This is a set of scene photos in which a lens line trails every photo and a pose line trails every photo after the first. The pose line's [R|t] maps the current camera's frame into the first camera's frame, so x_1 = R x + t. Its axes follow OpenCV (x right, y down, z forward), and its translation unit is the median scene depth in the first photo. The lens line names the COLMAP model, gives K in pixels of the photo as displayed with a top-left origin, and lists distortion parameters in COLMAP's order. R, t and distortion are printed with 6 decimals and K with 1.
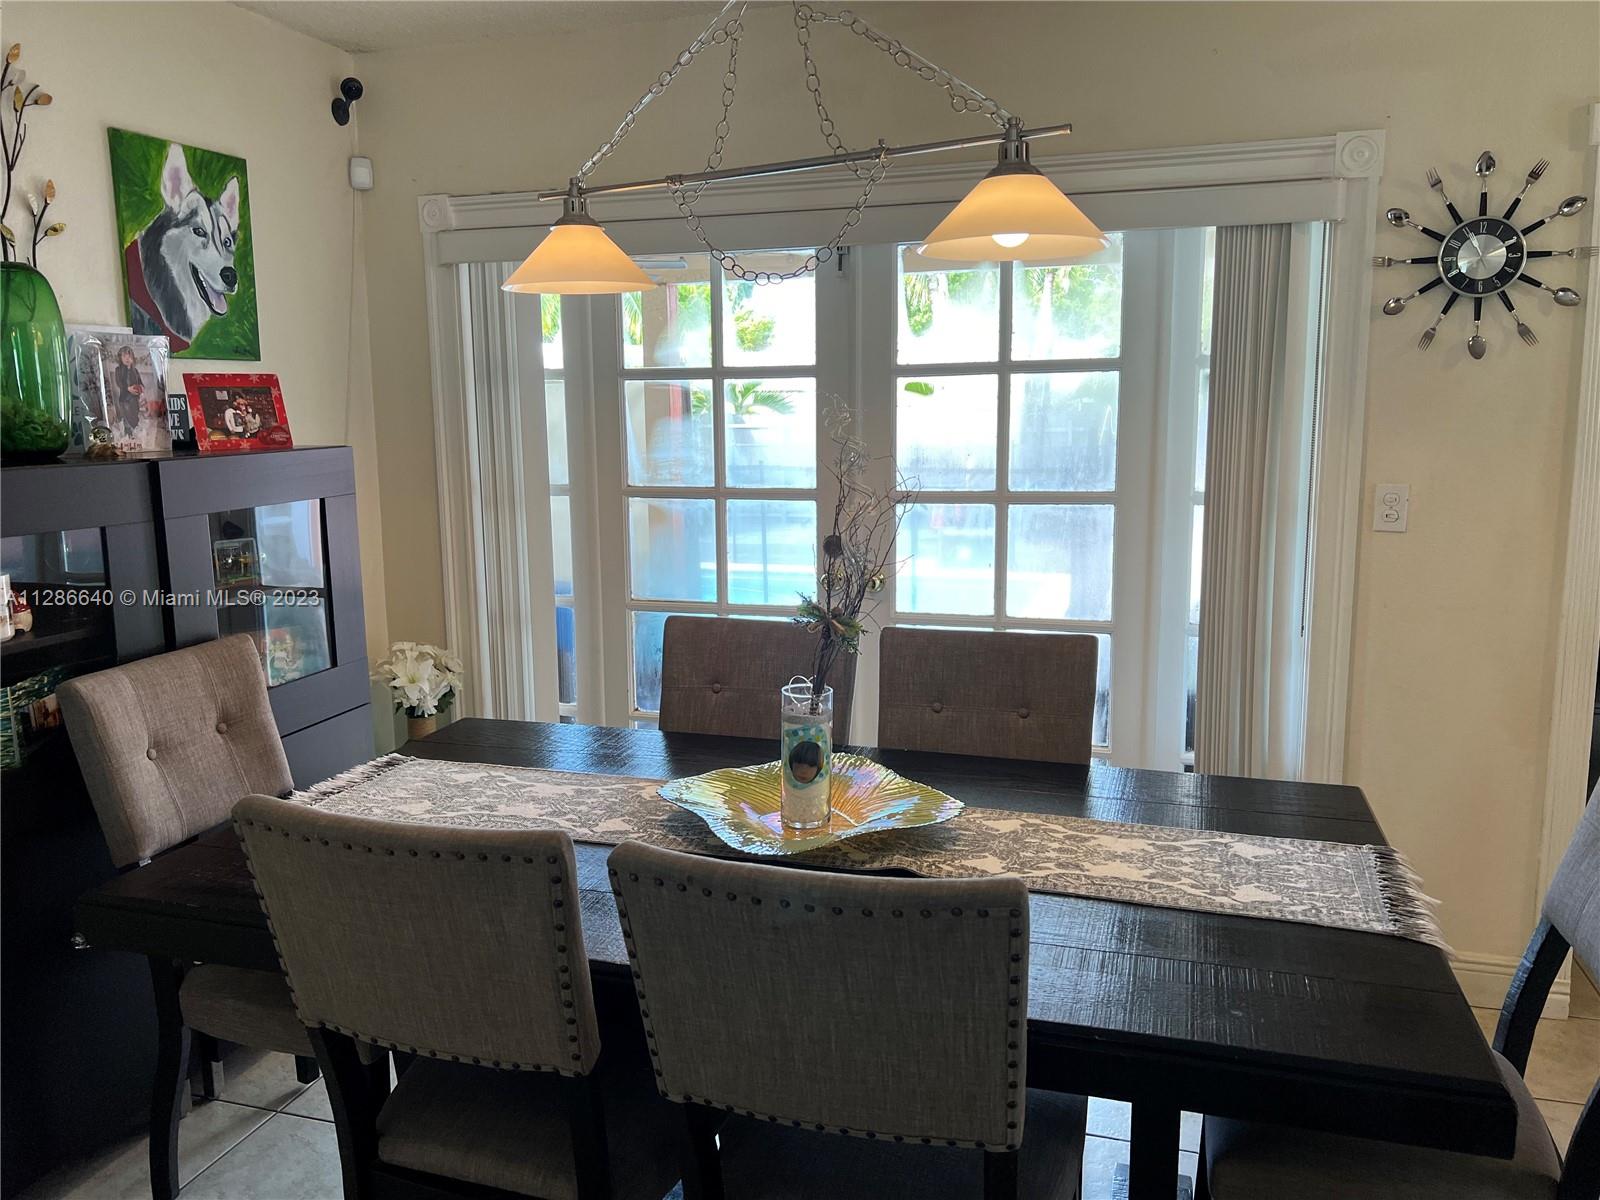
lens RADIAL K [[1211.6, 0, 800.9], [0, 1211.6, 596.5], [0, 0, 1]] dist [0.021725, -0.021962]
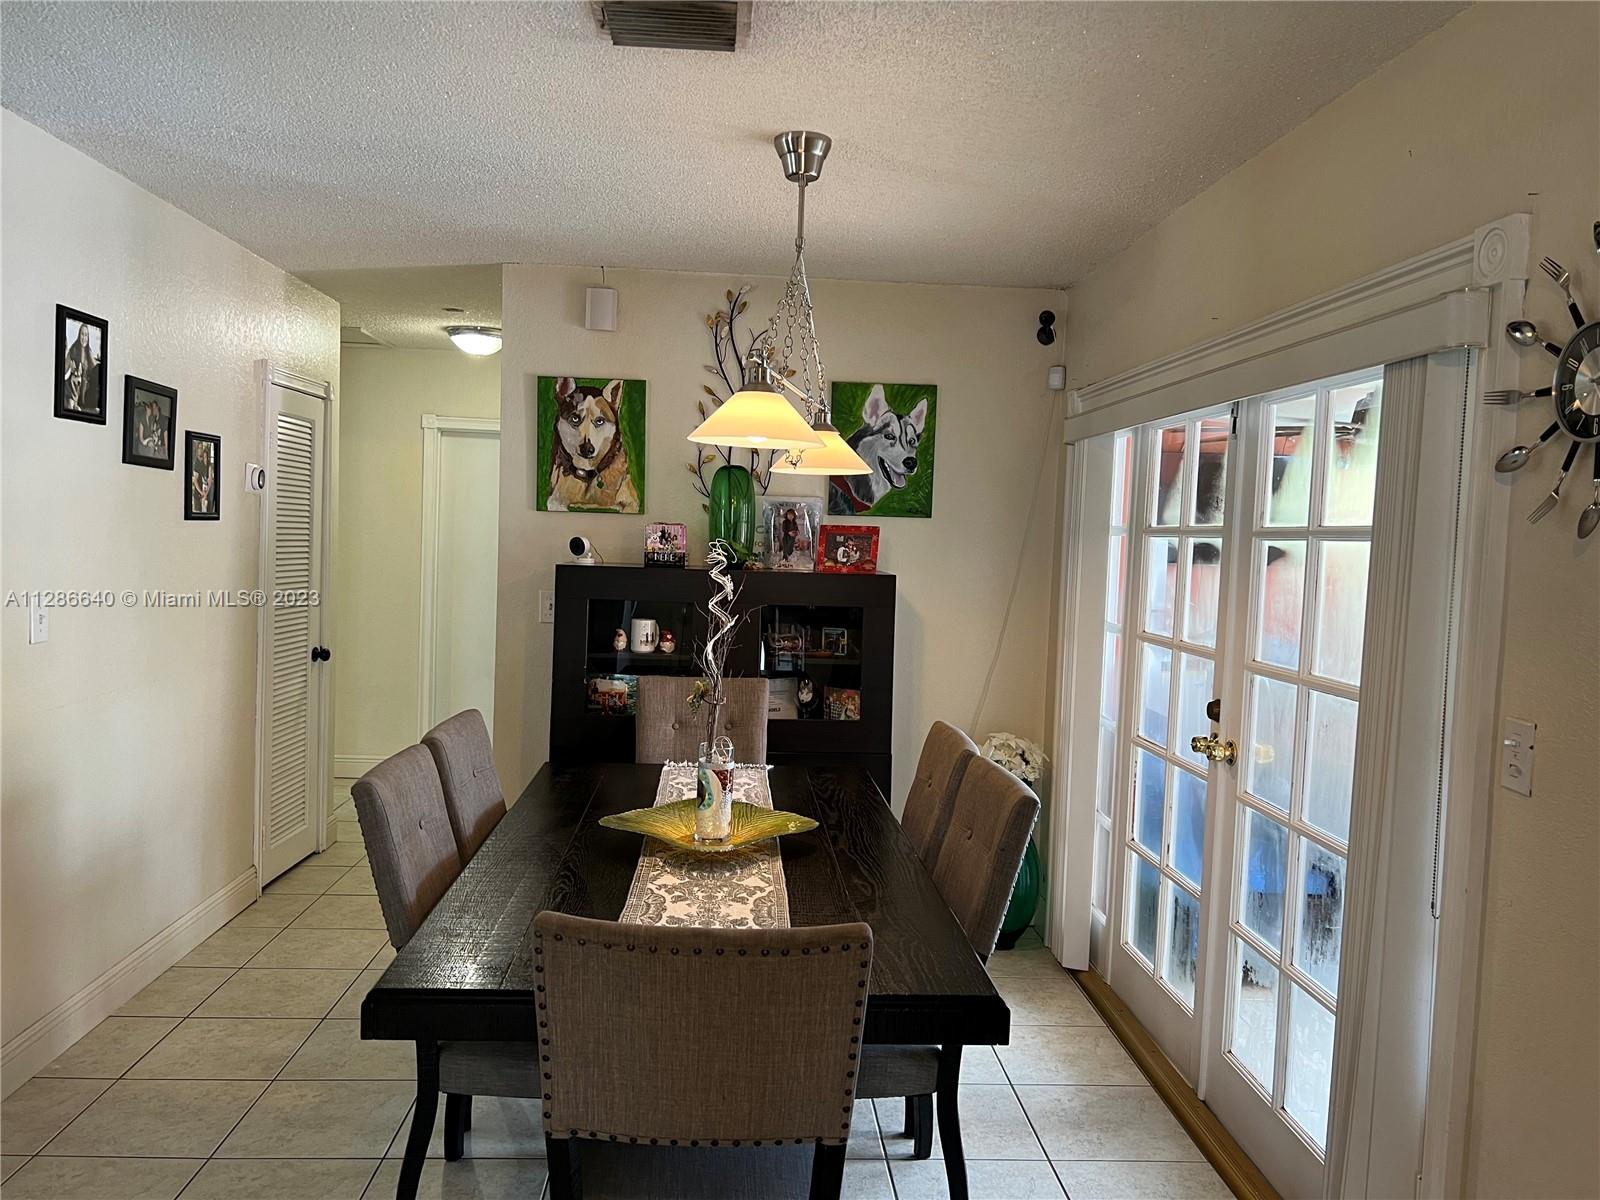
lens RADIAL K [[1211.6, 0, 799.6], [0, 1211.6, 601.6], [0, 0, 1]] dist [0.021725, -0.021962]
pose [[0.341827, 0.076638, -0.936633, 0.971297], [-0.184199, 0.982800, 0.013192, -0.091798], [0.921534, 0.168018, 0.350064, 0.390746]]
